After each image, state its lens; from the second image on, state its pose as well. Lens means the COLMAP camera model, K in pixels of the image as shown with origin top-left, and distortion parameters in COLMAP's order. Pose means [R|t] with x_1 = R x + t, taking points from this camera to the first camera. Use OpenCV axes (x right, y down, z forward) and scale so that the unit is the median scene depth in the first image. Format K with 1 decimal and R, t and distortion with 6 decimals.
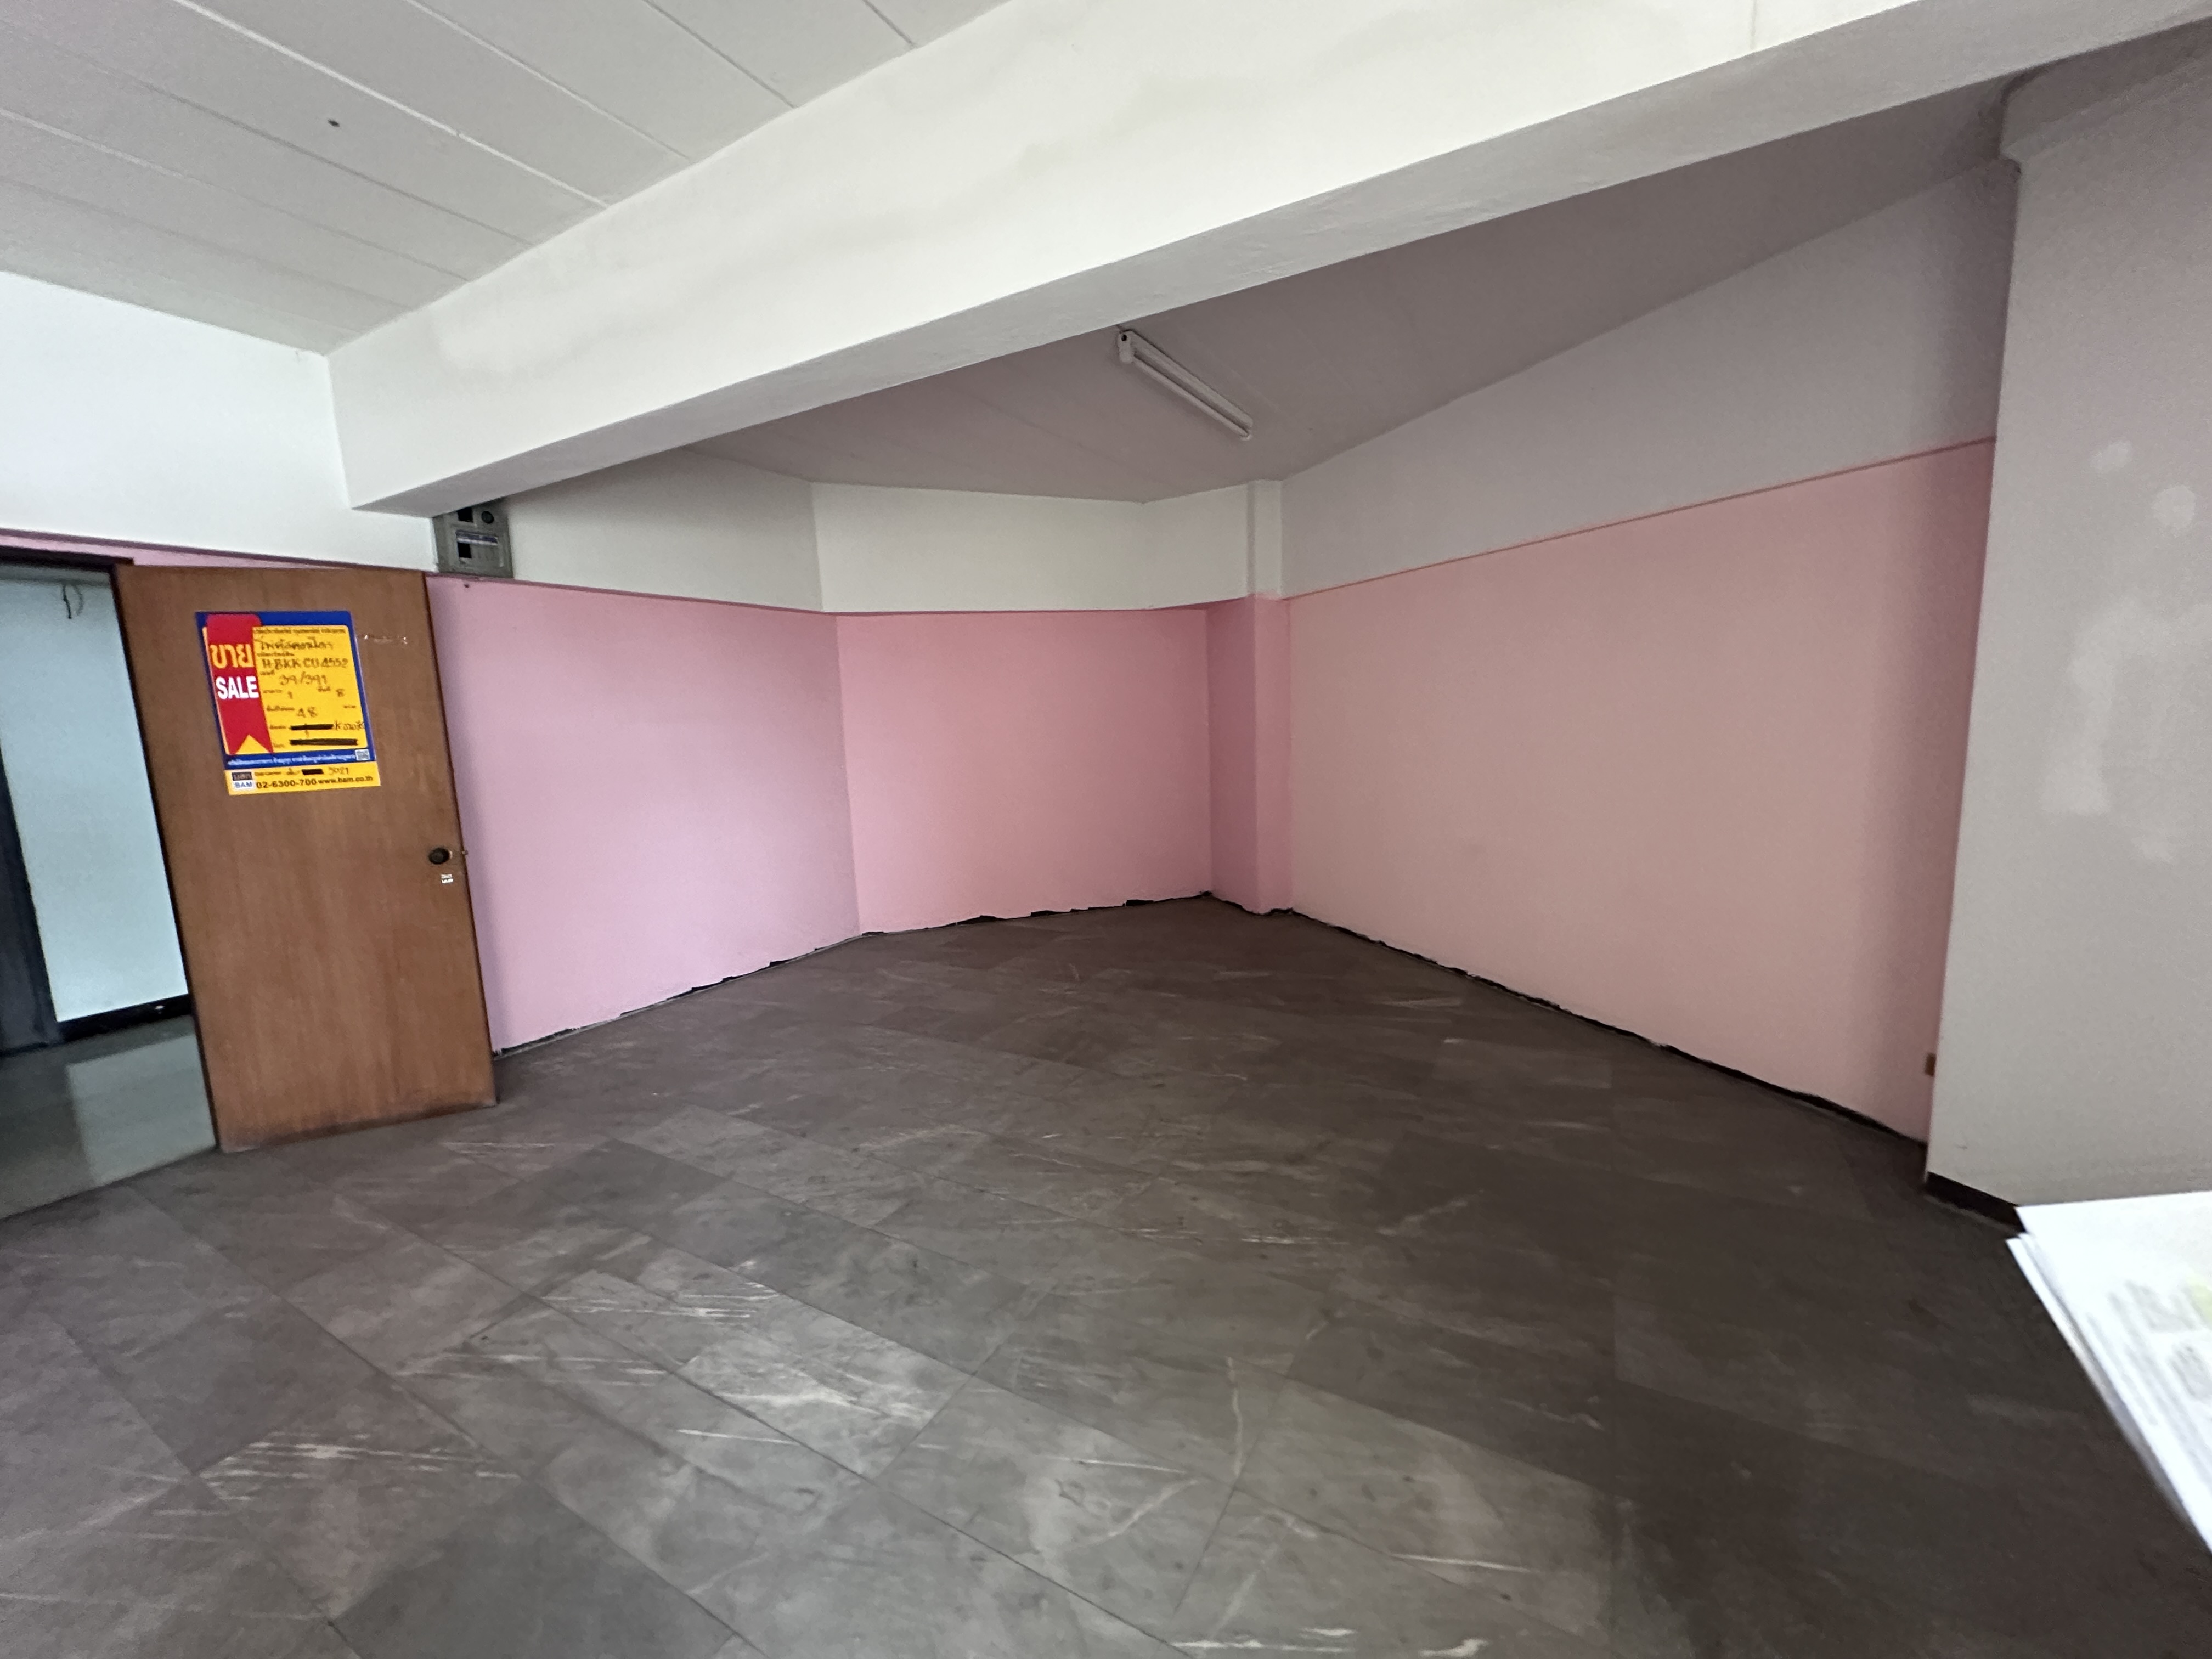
lens RADIAL K [[892.1, 0, 1105.4], [0, 892.1, 831.7], [0, 0, 1]] dist [-0.003077, 0.001426]
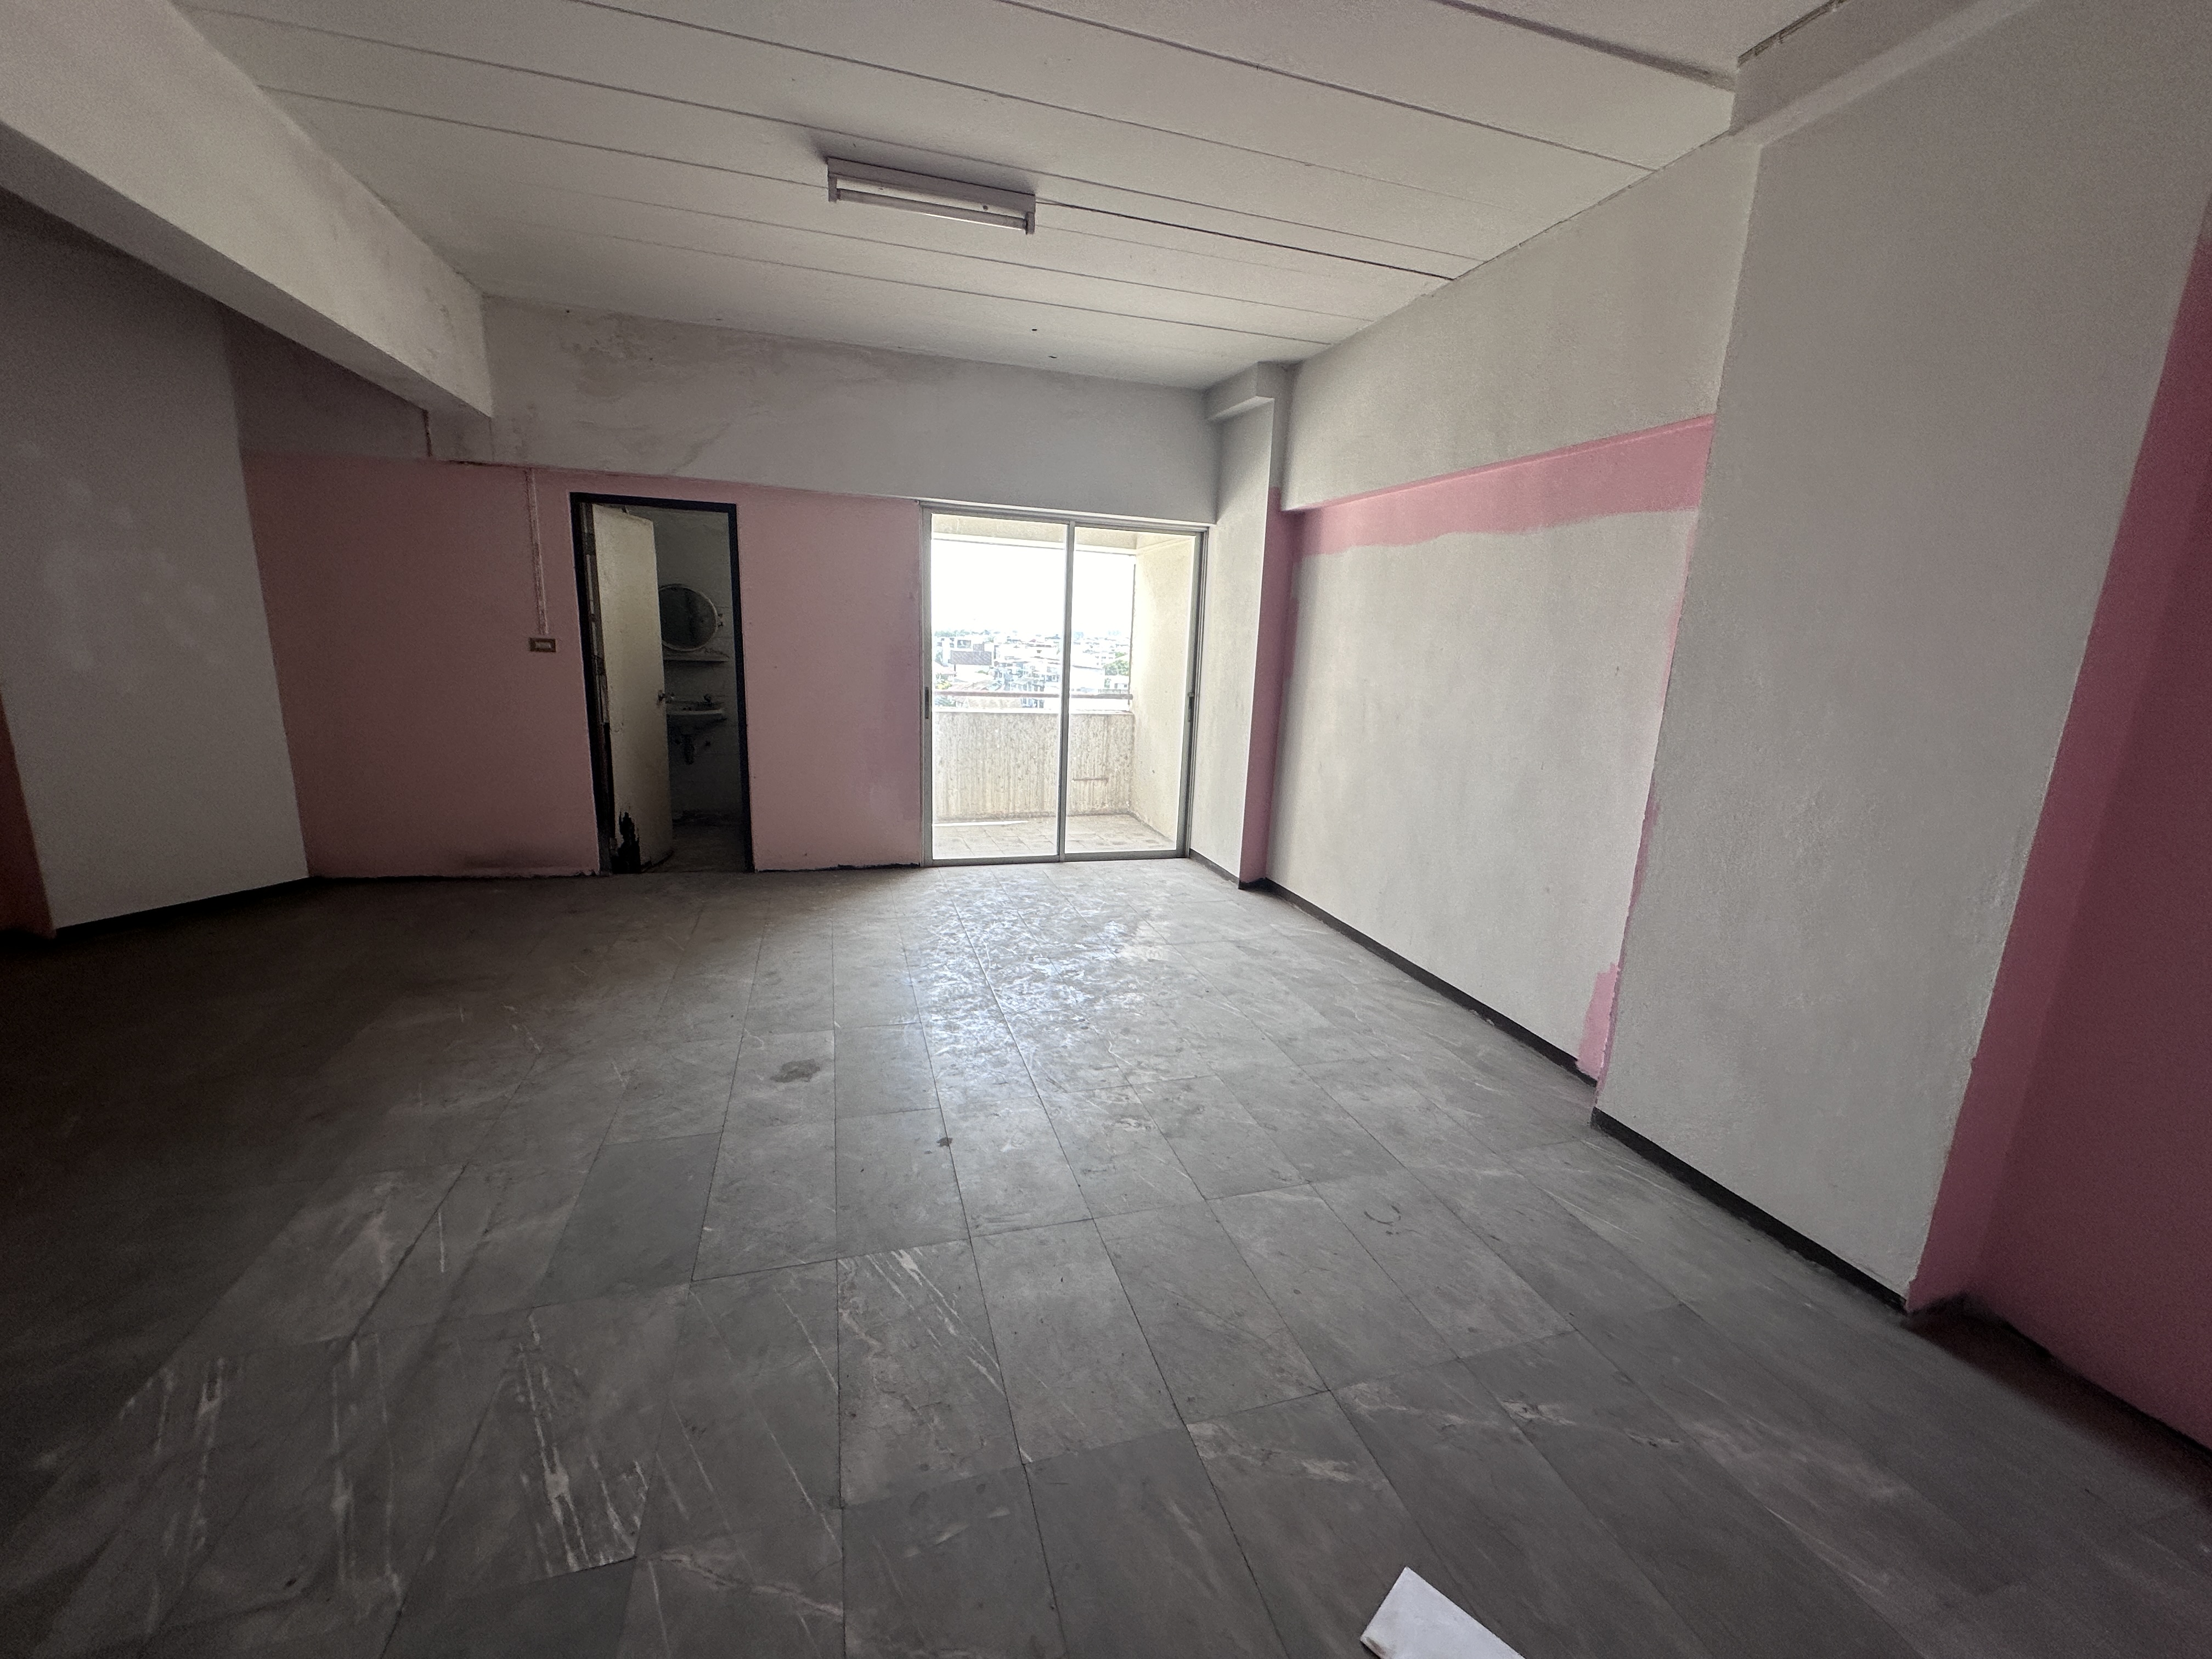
lens RADIAL K [[892.1, 0, 1099.6], [0, 892.1, 829.3], [0, 0, 1]] dist [-0.003077, 0.001426]
pose [[-0.724648, -0.146835, 0.673294, -0.795939], [0.075099, 0.954389, 0.288965, -0.040772], [-0.685015, 0.259962, -0.680569, 0.493251]]
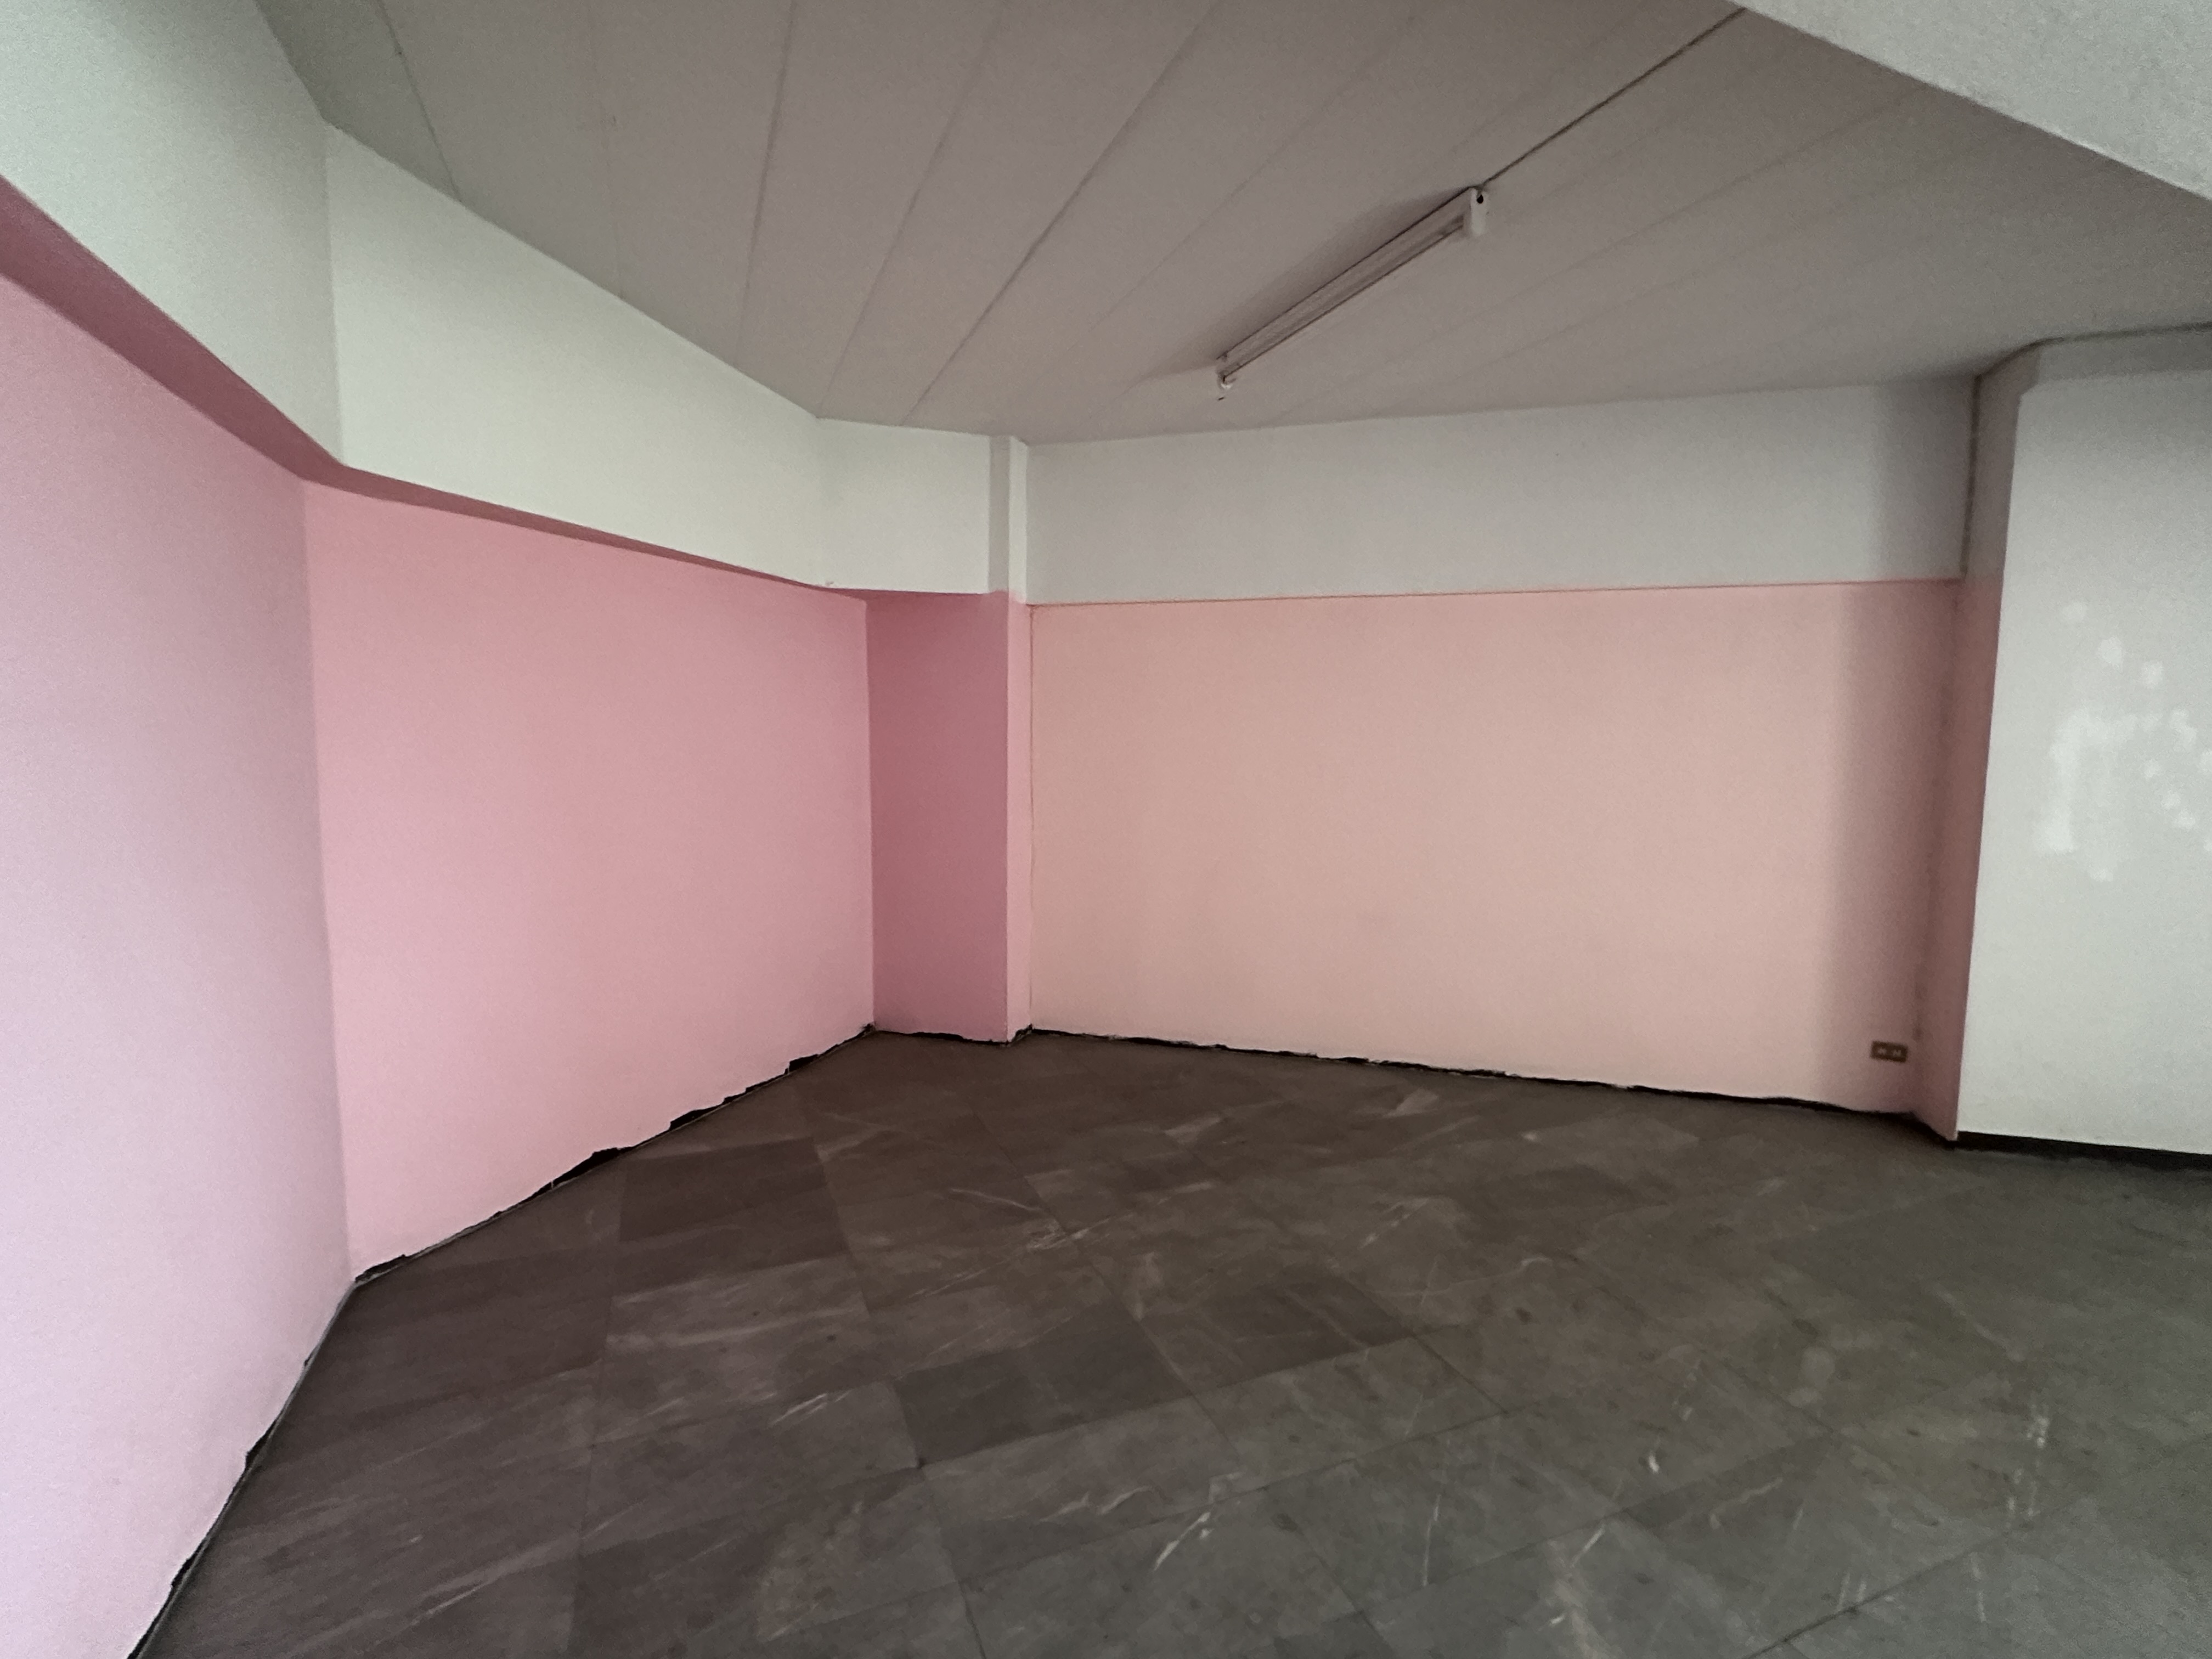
lens RADIAL K [[1028.8, 0, 1102.9], [0, 1028.8, 835.1], [0, 0, 1]] dist [0.001717, -0.000548]
pose [[0.608016, -0.029626, 0.793372, -0.641215], [0.077214, 0.996773, -0.021953, -0.071394], [-0.790161, 0.074607, 0.608342, 0.657633]]
